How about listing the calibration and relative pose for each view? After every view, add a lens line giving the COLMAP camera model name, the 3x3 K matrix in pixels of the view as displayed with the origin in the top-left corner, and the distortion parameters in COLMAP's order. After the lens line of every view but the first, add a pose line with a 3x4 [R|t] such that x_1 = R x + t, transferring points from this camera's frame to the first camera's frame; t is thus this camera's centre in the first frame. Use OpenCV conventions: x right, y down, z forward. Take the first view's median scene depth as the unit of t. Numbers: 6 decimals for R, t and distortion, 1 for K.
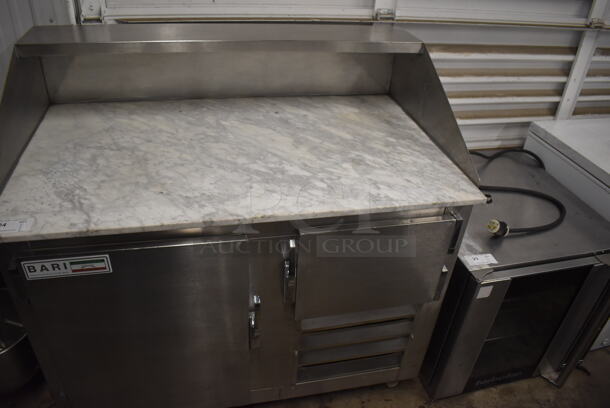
lens RADIAL K [[481.3, 0, 306.0], [0, 481.3, 204.4], [0, 0, 1]] dist [-0.103212, 0.034651]
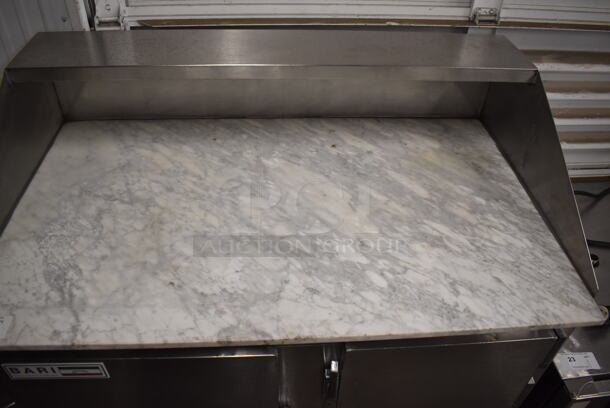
lens RADIAL K [[481.3, 0, 303.1], [0, 481.3, 207.6], [0, 0, 1]] dist [-0.103212, 0.034651]
pose [[0.987945, 0.079514, -0.132826, 0.002475], [-0.062035, 0.989451, 0.130913, -0.223958], [0.141834, -0.121095, 0.982456, 0.237229]]
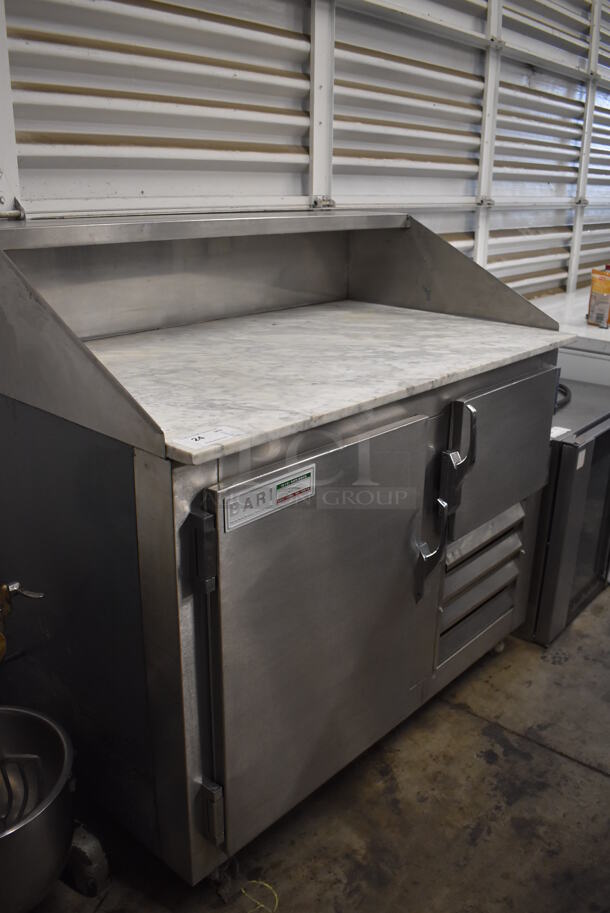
lens RADIAL K [[787.2, 0, 314.3], [0, 787.2, 462.4], [0, 0, 1]] dist [-0.087566, 0.013291]
pose [[0.811327, -0.247615, 0.529561, -0.817836], [0.355522, 0.928086, -0.110728, 0.184365], [-0.464061, 0.278107, 0.841014, 0.030965]]
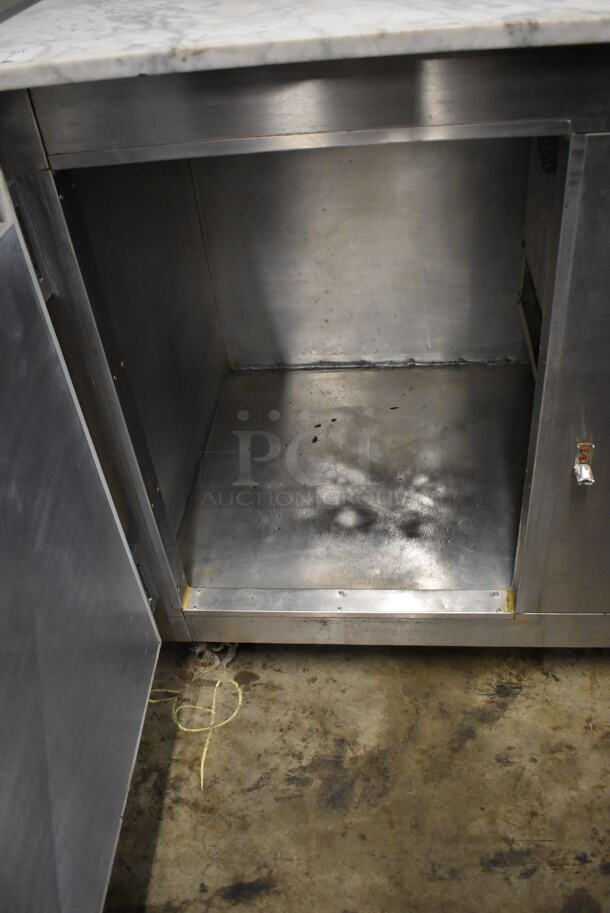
lens RADIAL K [[787.2, 0, 303.8], [0, 787.2, 453.3], [0, 0, 1]] dist [-0.087566, 0.013291]
pose [[0.939063, 0.077777, -0.334830, -0.117154], [-0.041309, 0.992541, 0.114699, 0.213110], [0.341253, -0.093878, 0.935272, 0.352278]]
